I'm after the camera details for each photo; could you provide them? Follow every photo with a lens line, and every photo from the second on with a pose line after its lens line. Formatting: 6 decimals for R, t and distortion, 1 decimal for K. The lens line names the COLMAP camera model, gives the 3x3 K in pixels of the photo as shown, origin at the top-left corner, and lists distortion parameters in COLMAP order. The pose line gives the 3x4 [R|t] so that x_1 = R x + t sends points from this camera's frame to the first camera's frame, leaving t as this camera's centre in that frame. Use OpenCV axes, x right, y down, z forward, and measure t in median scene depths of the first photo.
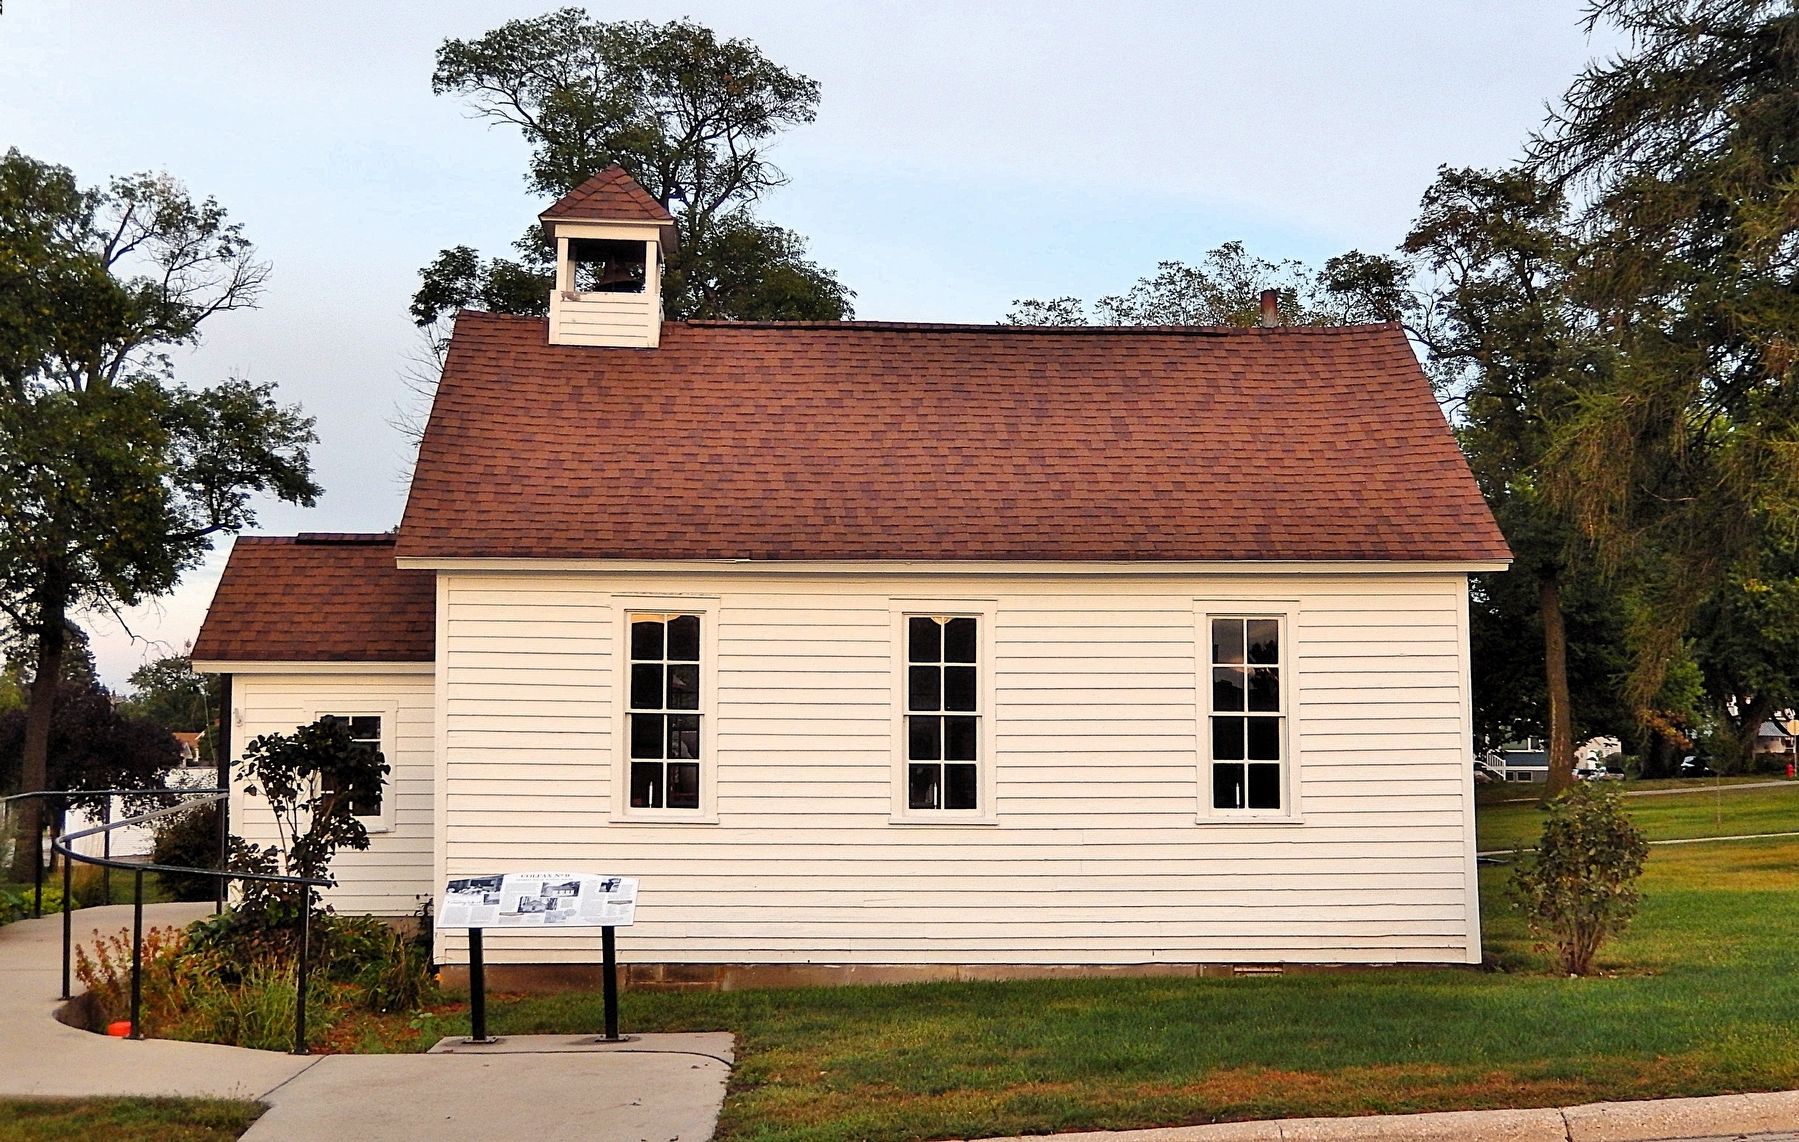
lens RADIAL K [[2353.9, 0, 901.7], [0, 2353.9, 567.2], [0, 0, 1]] dist [-0.019118, 0.000000]
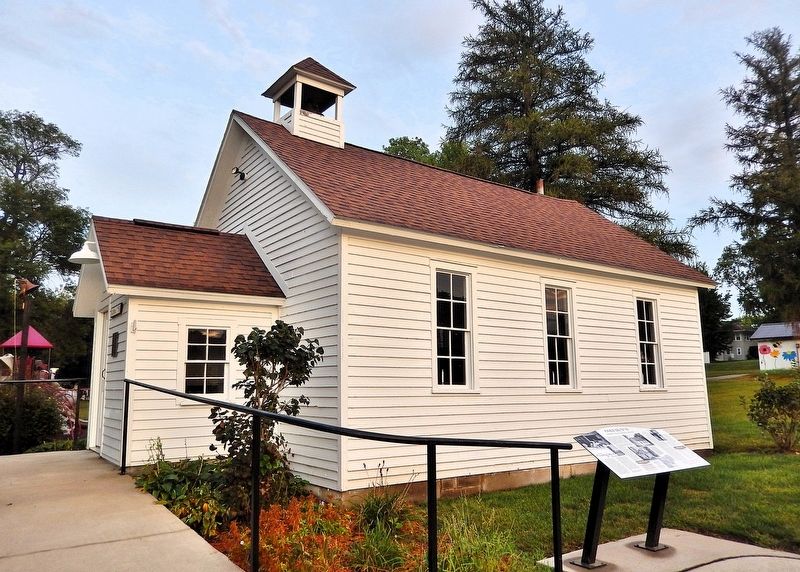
lens RADIAL K [[605.0, 0, 398.7], [0, 605.0, 292.0], [0, 0, 1]] dist [-0.006483, -0.001176]
pose [[0.847289, 0.077323, 0.525474, -0.362731], [-0.047860, 0.996436, -0.069454, 0.065565], [-0.528971, 0.033698, 0.847970, 0.626260]]
